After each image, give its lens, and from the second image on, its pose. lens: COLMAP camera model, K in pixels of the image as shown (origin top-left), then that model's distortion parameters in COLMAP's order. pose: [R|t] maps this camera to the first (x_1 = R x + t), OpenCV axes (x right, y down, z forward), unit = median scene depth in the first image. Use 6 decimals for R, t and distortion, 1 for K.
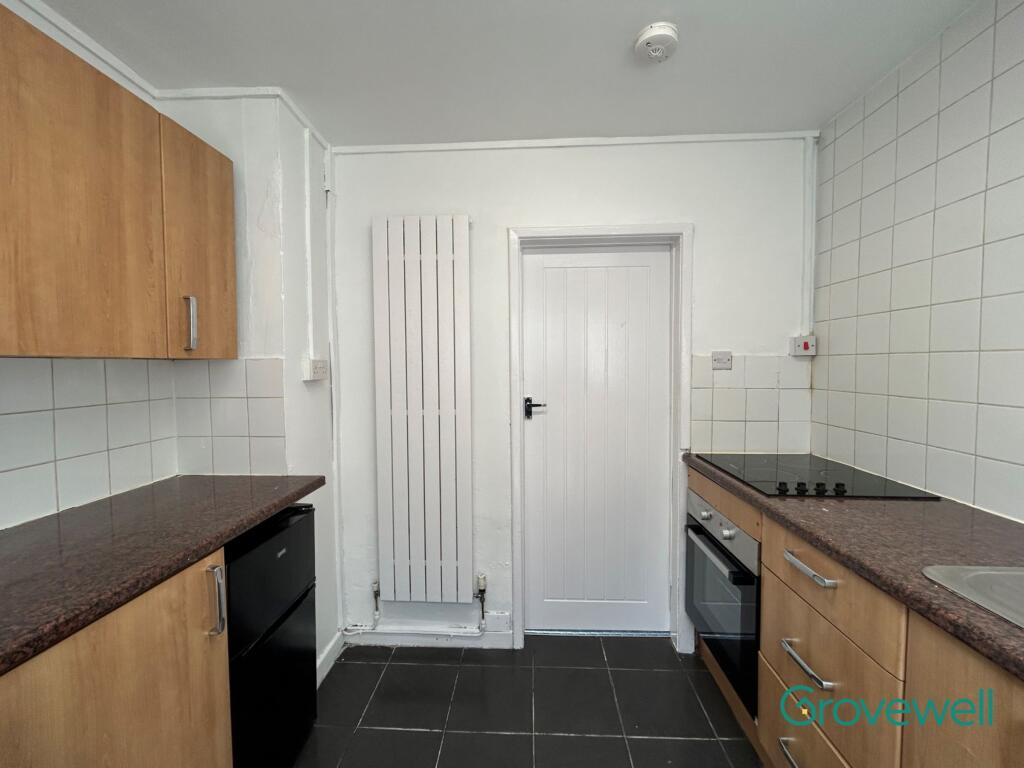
lens RADIAL K [[415.1, 0, 512.0], [0, 415.1, 384.0], [0, 0, 1]] dist [0.001995, 0.000529]
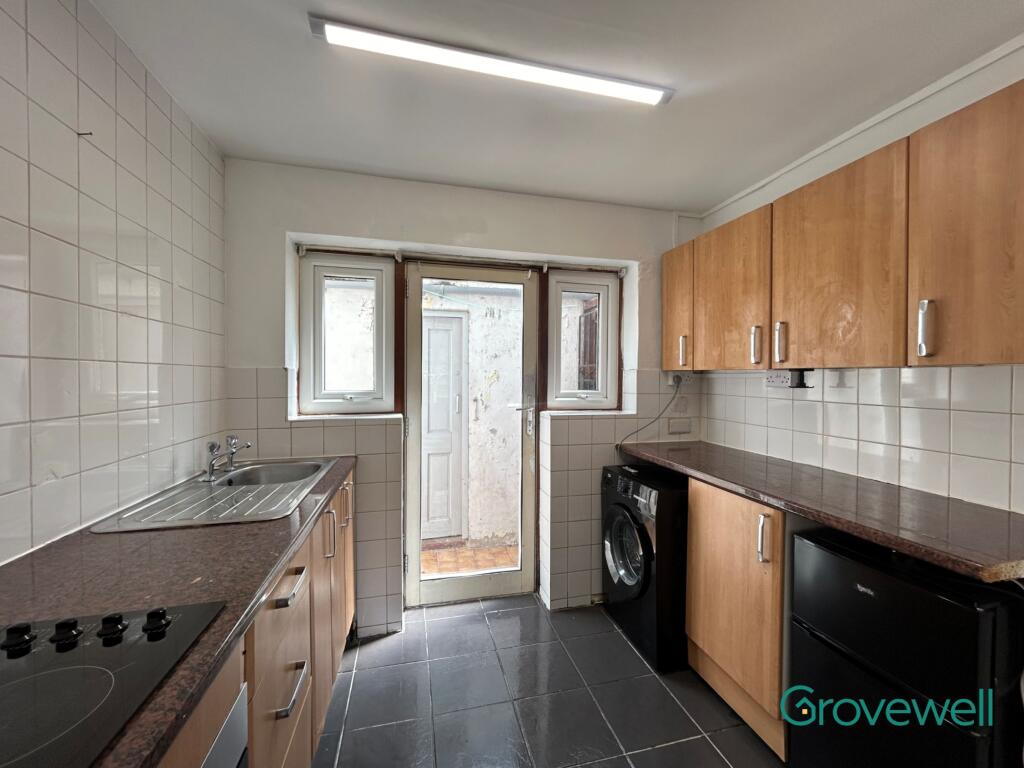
lens RADIAL K [[415.1, 0, 512.0], [0, 415.1, 384.0], [0, 0, 1]] dist [0.001995, 0.000529]
pose [[-0.959829, 0.008575, -0.280453, 0.440330], [-0.008412, 0.998204, 0.059310, -0.073893], [0.280458, 0.059287, -0.958034, 1.818517]]
